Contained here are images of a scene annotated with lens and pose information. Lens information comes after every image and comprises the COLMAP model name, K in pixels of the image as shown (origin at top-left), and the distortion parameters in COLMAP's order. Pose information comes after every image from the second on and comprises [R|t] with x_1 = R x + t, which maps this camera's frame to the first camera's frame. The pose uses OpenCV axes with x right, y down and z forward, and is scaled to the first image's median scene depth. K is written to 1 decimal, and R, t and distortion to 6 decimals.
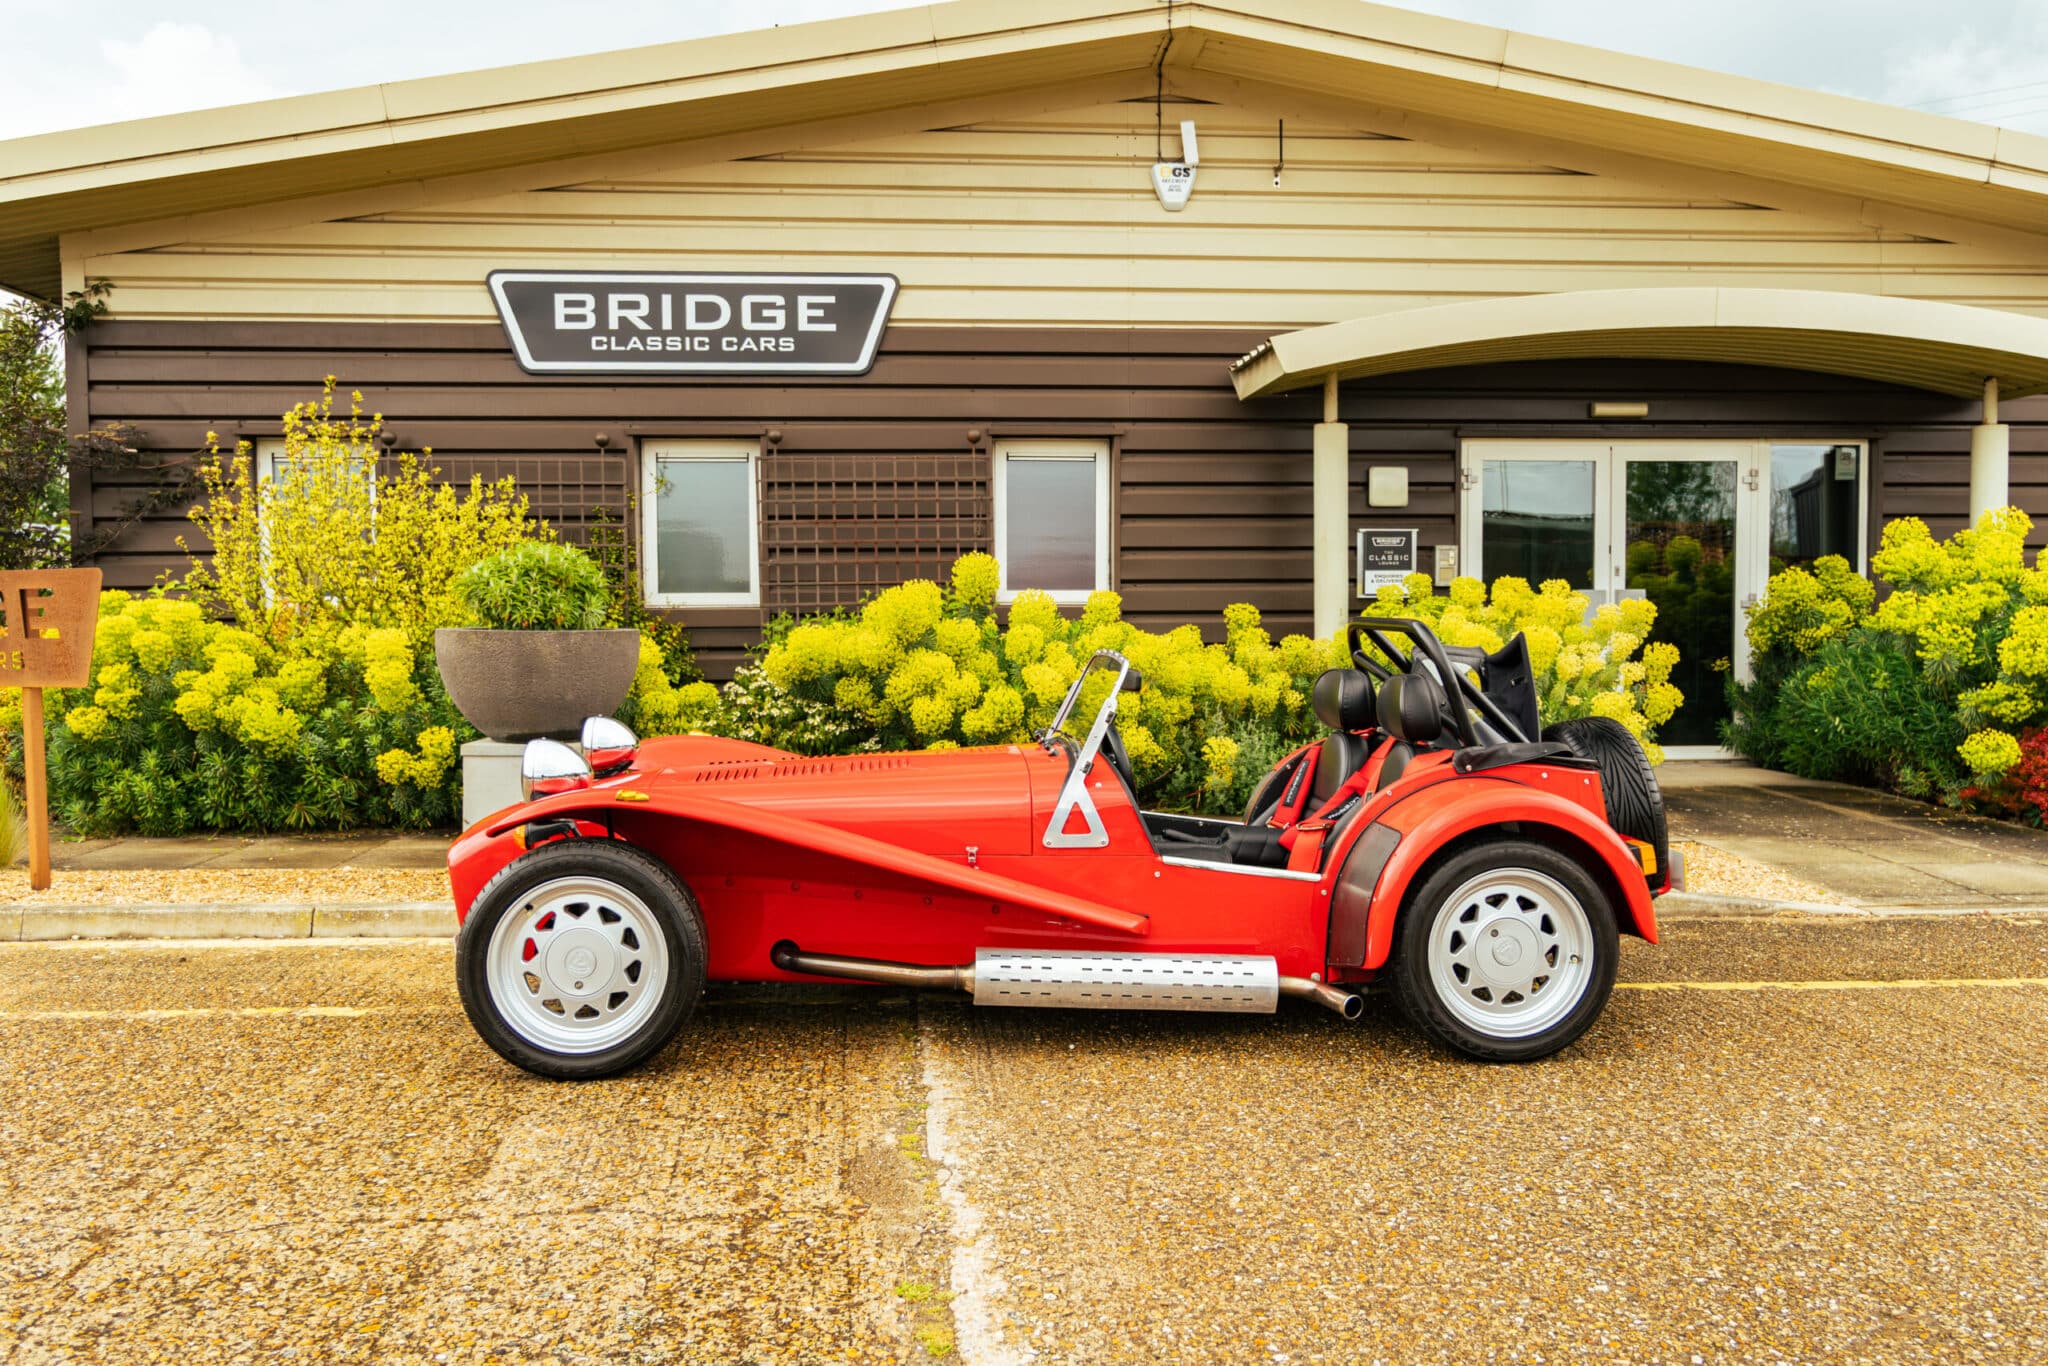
lens RADIAL K [[1584.9, 0, 1080.3], [0, 1584.9, 717.9], [0, 0, 1]] dist [0.014186, 0.000012]
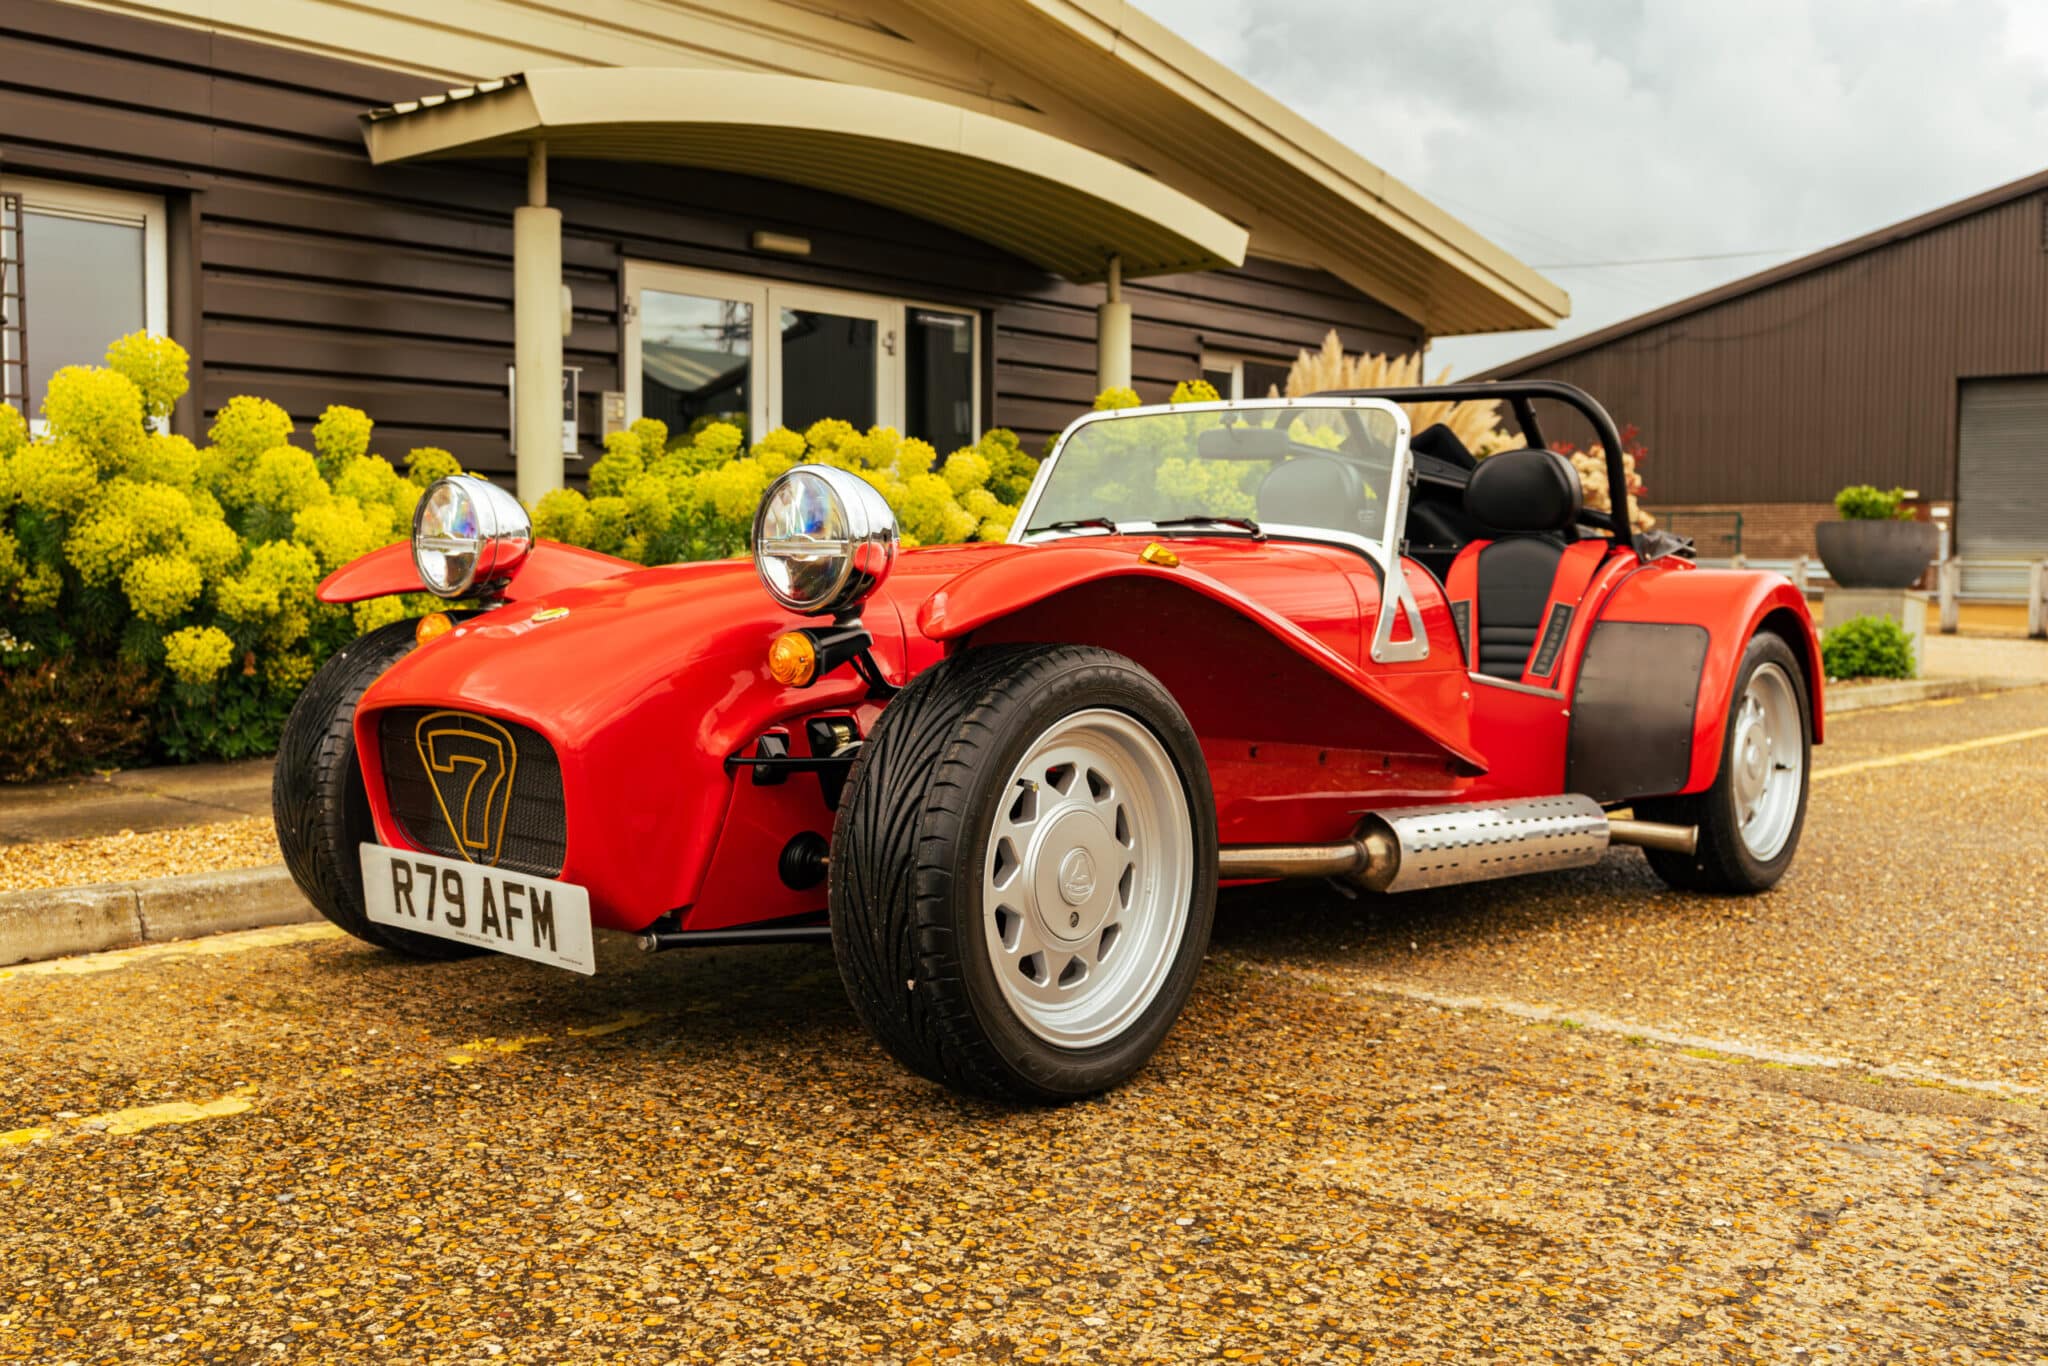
lens RADIAL K [[1921.0, 0, 1006.3], [0, 1921.0, 689.9], [0, 0, 1]] dist [-0.035601, 0.000000]
pose [[0.732794, -0.036150, 0.679490, -0.317951], [0.036684, 0.999234, 0.013600, 0.035121], [-0.679462, 0.014961, 0.733559, 0.230950]]
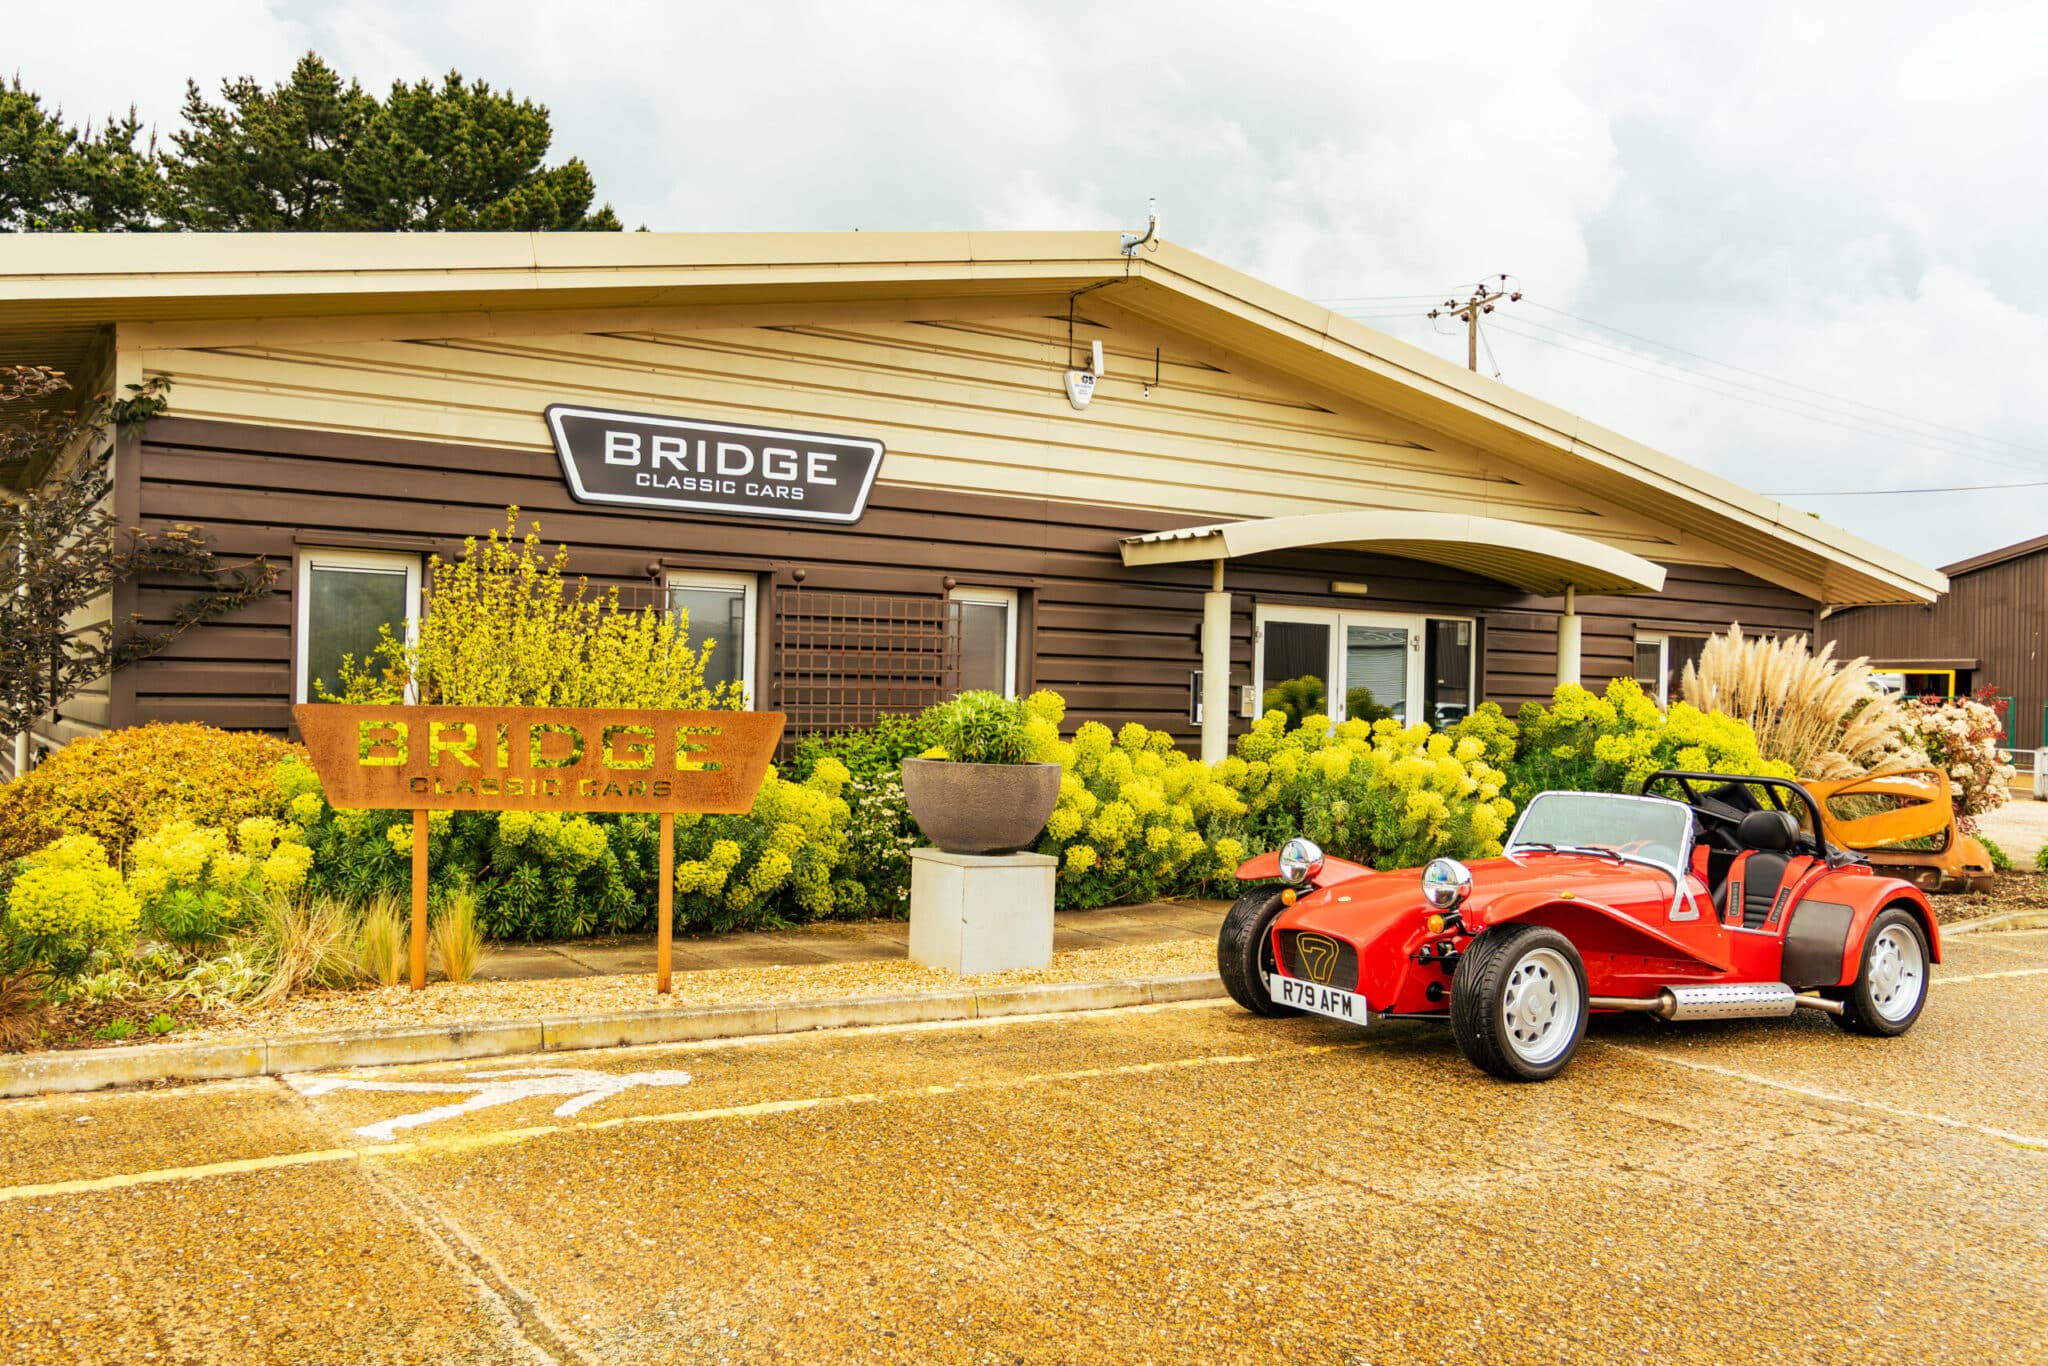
lens RADIAL K [[1584.9, 0, 978.9], [0, 1584.9, 698.1], [0, 0, 1]] dist [0.014186, 0.000012]
pose [[0.902976, 0.027909, 0.428784, -0.616808], [0.000301, 0.997847, -0.065583, -0.017411], [-0.429691, 0.059349, 0.901023, -0.073338]]
